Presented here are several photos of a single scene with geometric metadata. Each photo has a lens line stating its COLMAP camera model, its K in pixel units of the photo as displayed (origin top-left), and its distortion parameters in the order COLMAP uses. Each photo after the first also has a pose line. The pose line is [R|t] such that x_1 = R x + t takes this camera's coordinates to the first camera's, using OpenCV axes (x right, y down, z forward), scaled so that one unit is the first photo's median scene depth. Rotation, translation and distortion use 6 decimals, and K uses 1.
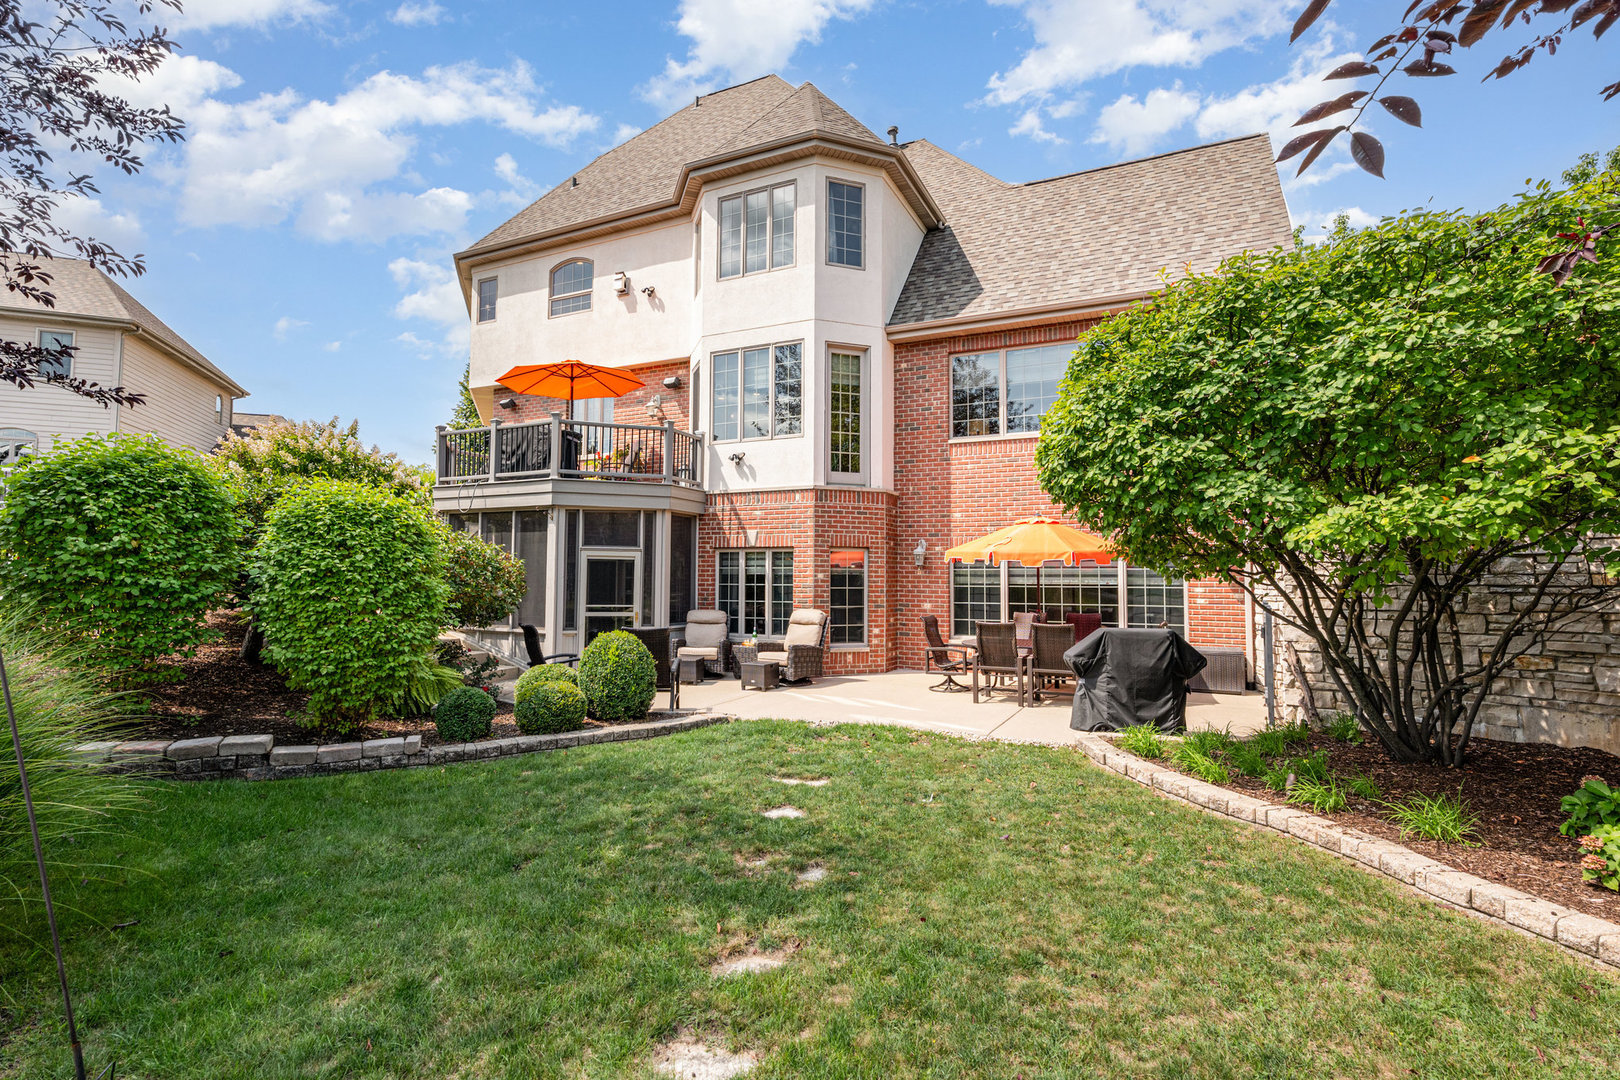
lens RADIAL K [[750.0, 0, 817.9], [0, 750.0, 536.3], [0, 0, 1]] dist [0.004739, 0.000894]
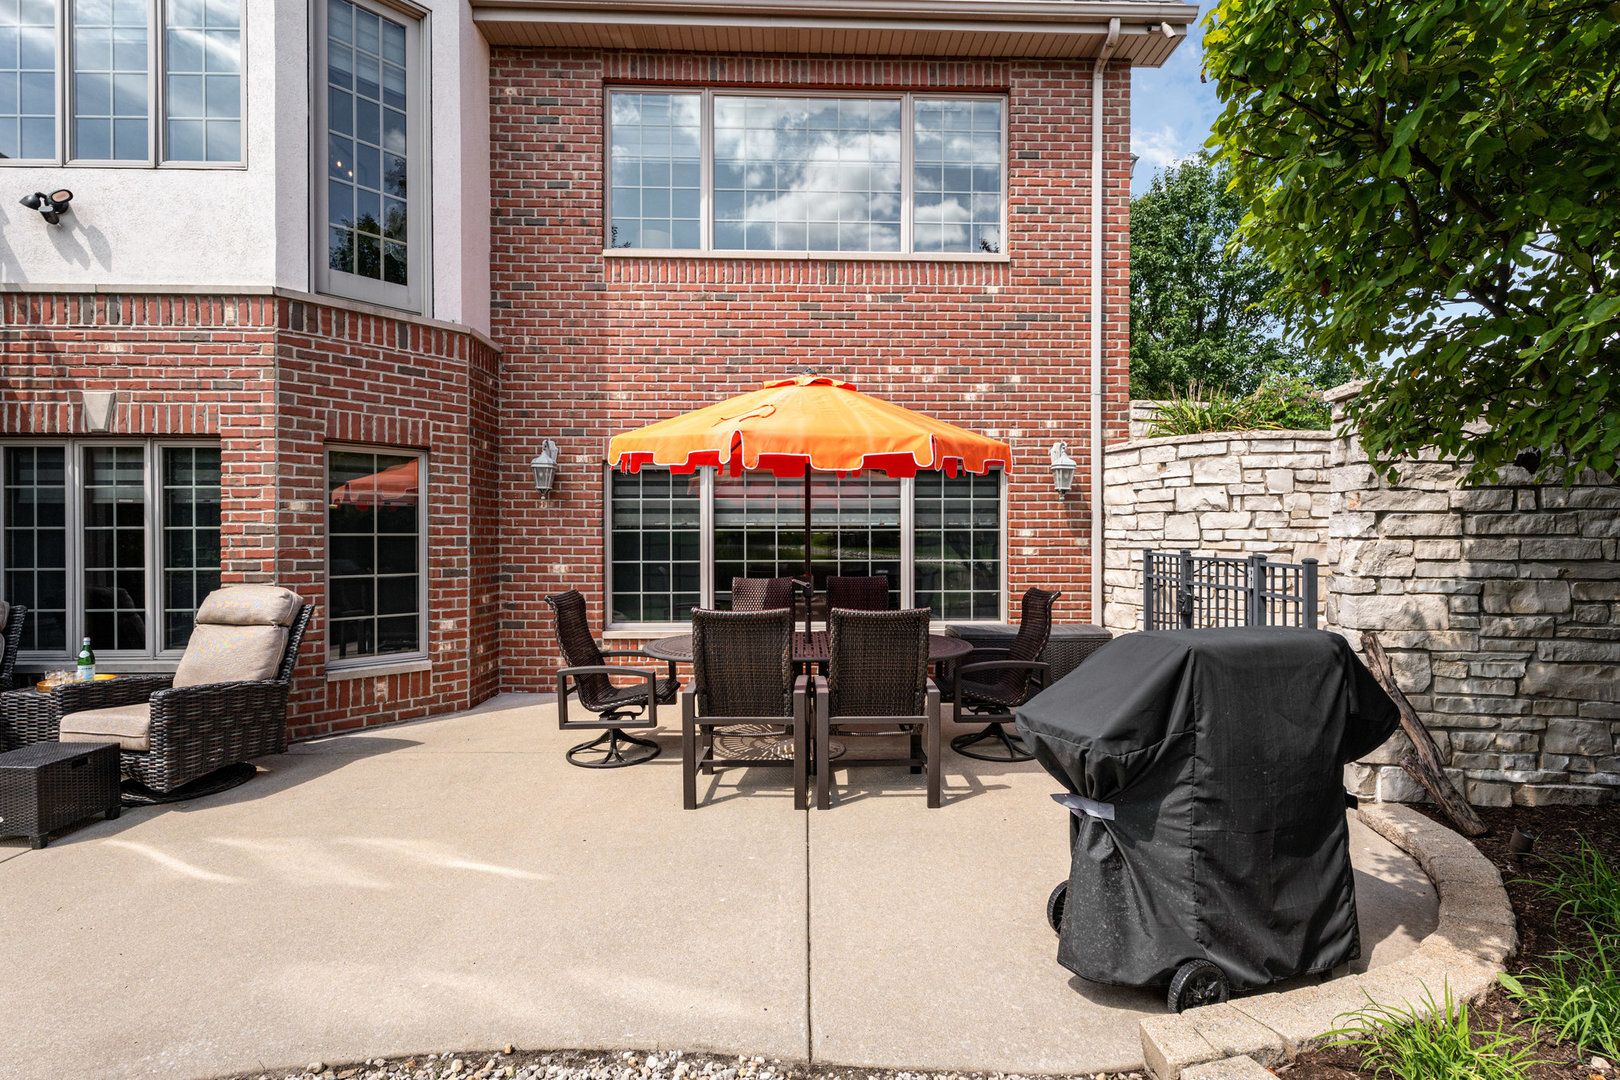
lens RADIAL K [[750.0, 0, 820.5], [0, 750.0, 540.7], [0, 0, 1]] dist [0.004739, 0.000894]
pose [[0.884289, -0.007719, 0.466876, 0.065131], [-0.021631, 0.998113, 0.057473, 0.040661], [-0.466438, -0.060922, 0.882453, 0.473686]]
